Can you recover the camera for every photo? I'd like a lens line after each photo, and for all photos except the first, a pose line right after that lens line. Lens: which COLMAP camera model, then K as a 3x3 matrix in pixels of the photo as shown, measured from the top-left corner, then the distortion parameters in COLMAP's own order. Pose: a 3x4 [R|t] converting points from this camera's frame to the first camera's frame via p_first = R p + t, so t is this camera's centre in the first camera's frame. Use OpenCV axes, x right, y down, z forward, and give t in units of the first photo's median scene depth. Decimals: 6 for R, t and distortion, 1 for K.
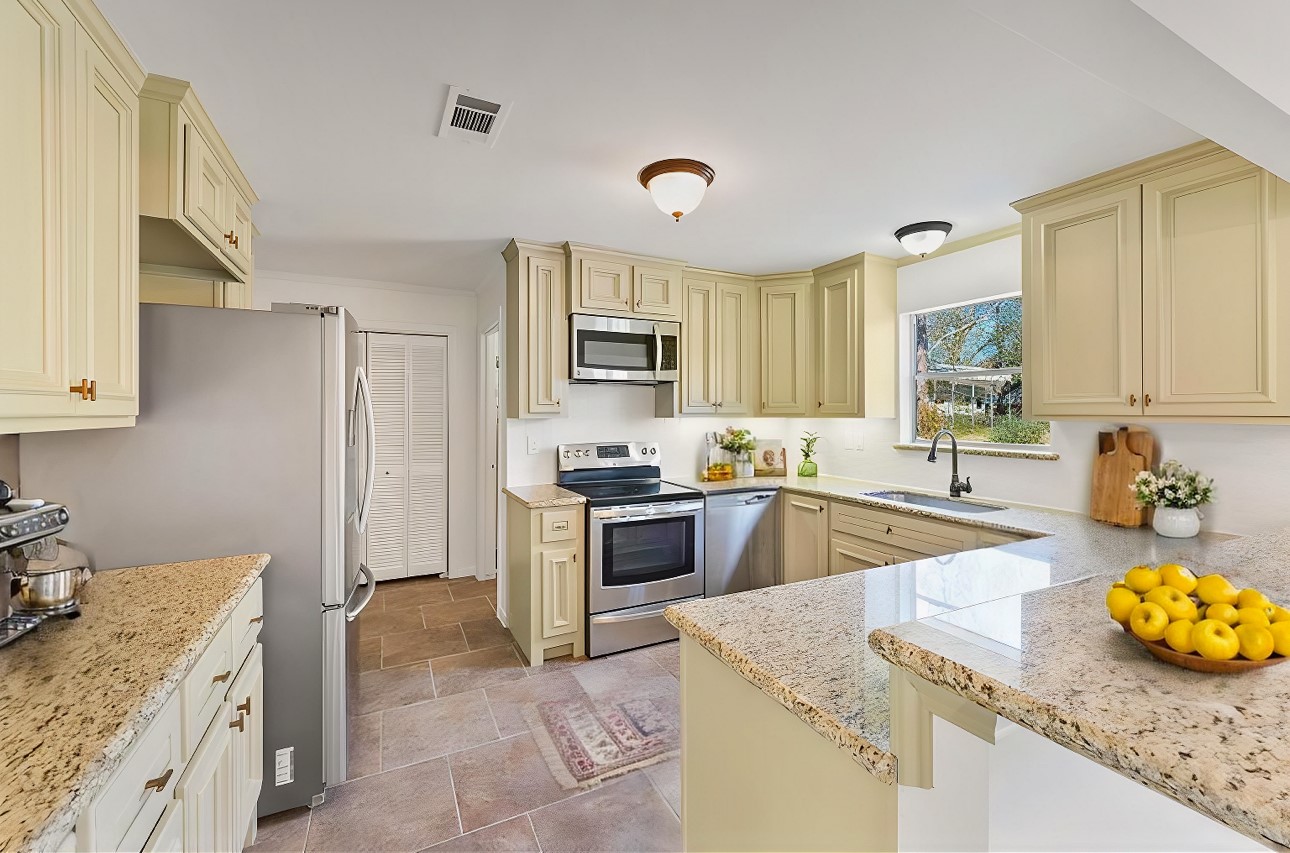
lens RADIAL K [[530.3, 0, 645.3], [0, 530.3, 414.8], [0, 0, 1]] dist [0.015565, 0.000104]
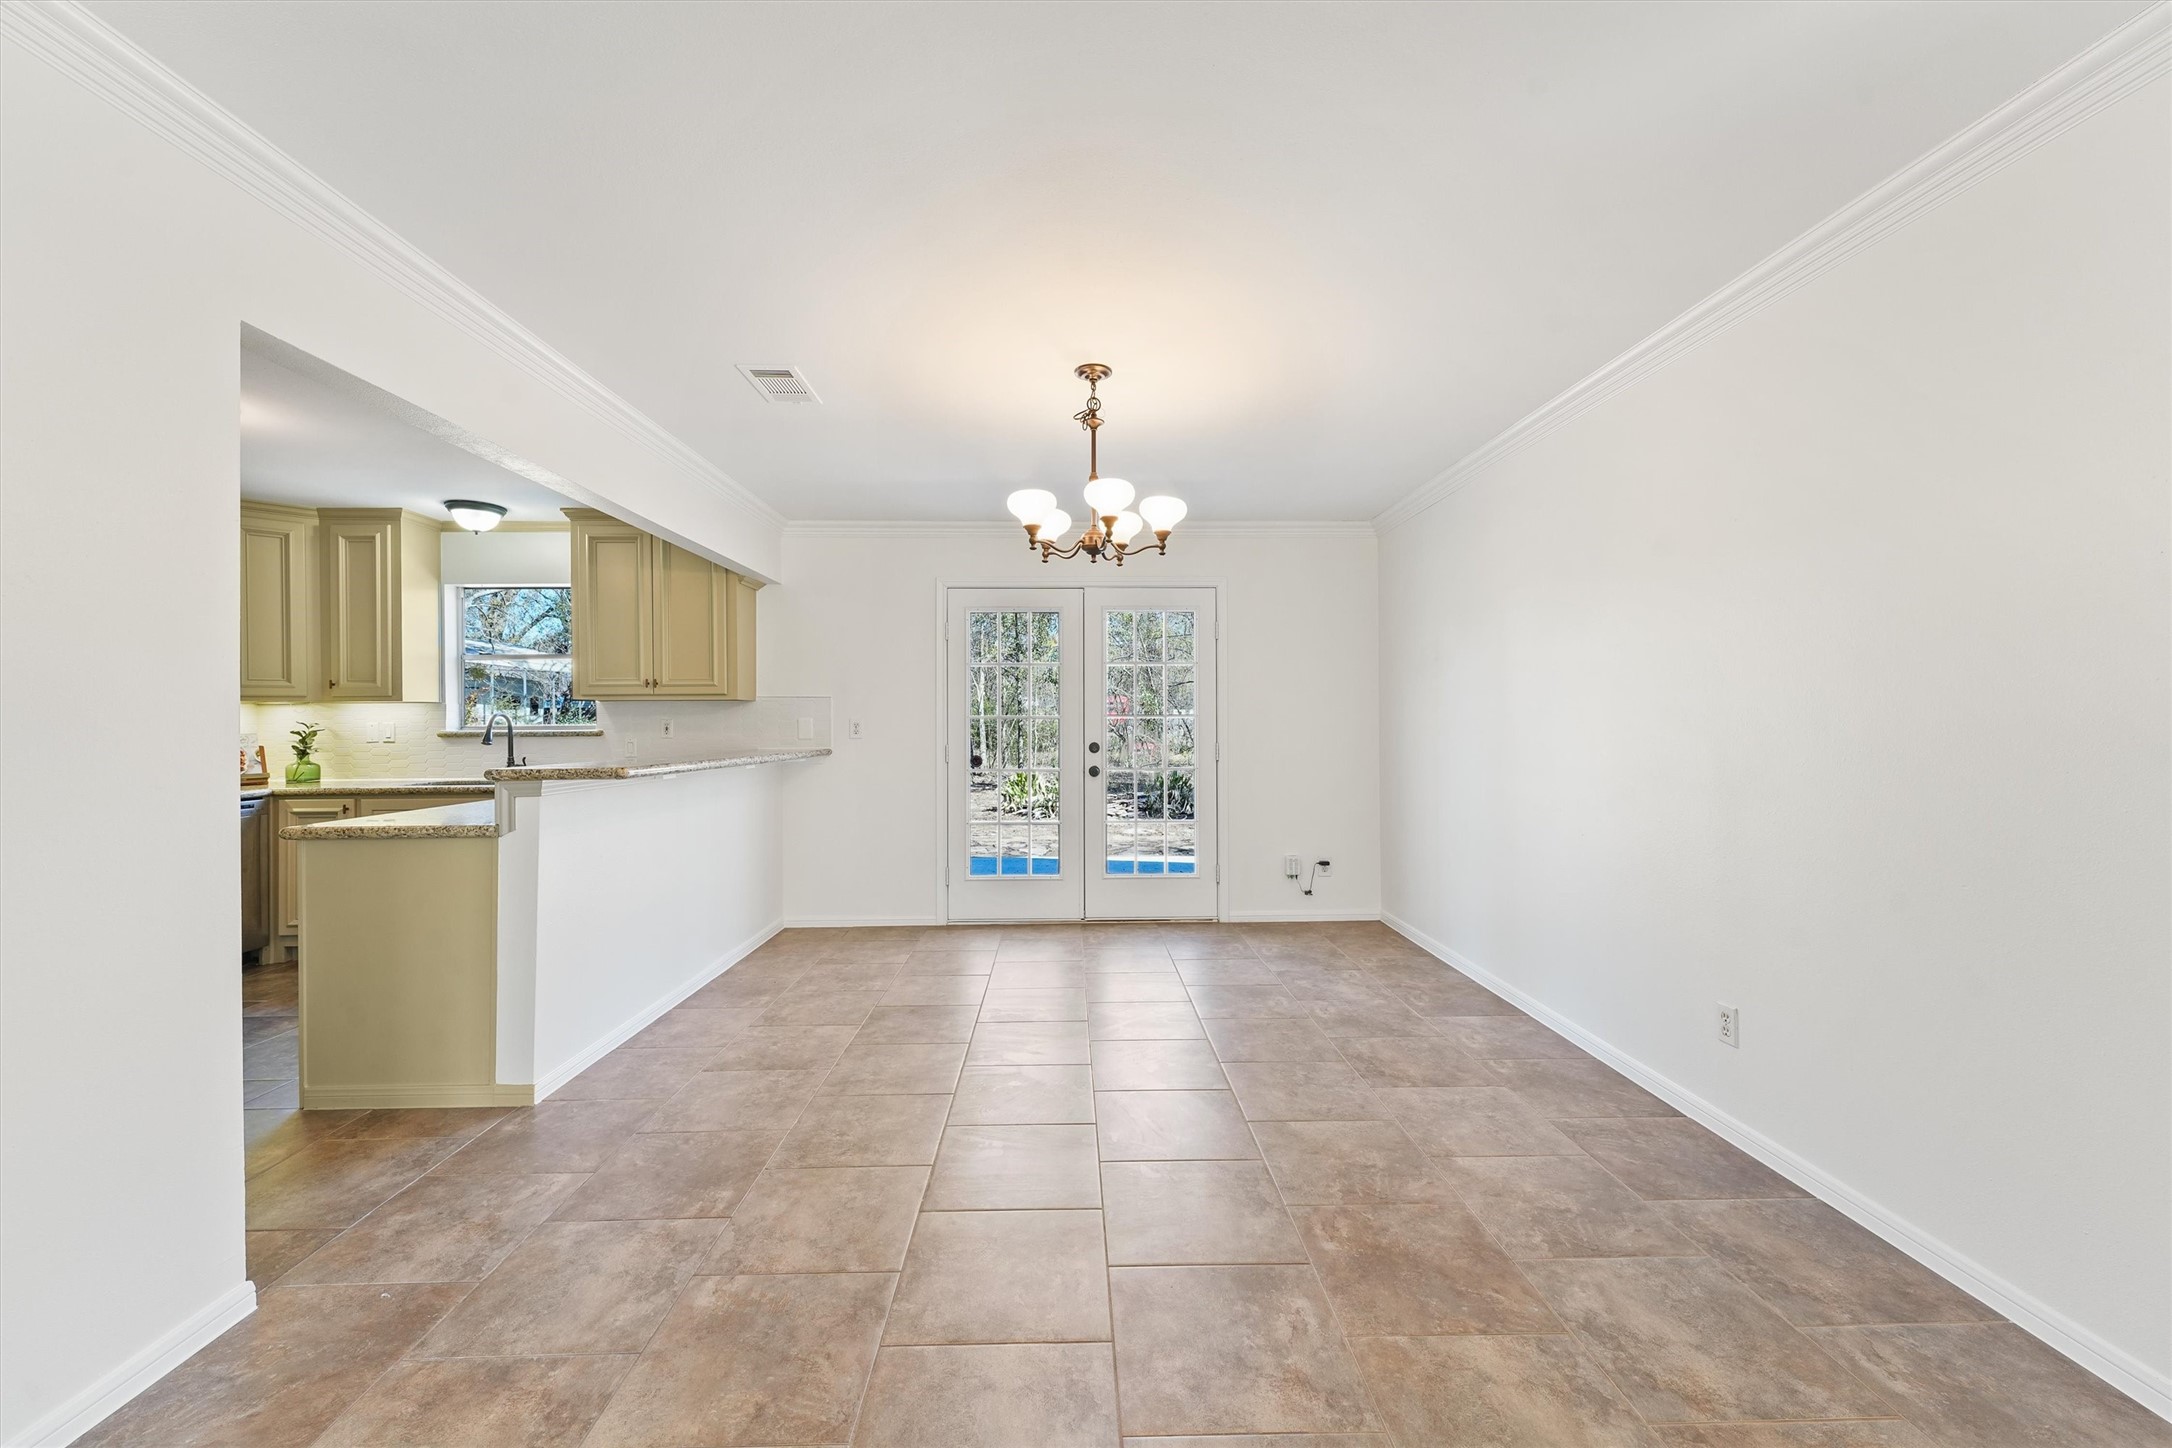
lens RADIAL K [[871.5, 0, 1081.4], [0, 871.5, 717.1], [0, 0, 1]] dist [0.000634, 0.000027]
pose [[0.435998, 0.000801, 0.899947, -0.347660], [0.010450, 0.999928, -0.005953, 0.048711], [-0.899887, 0.012000, 0.435958, -0.553186]]
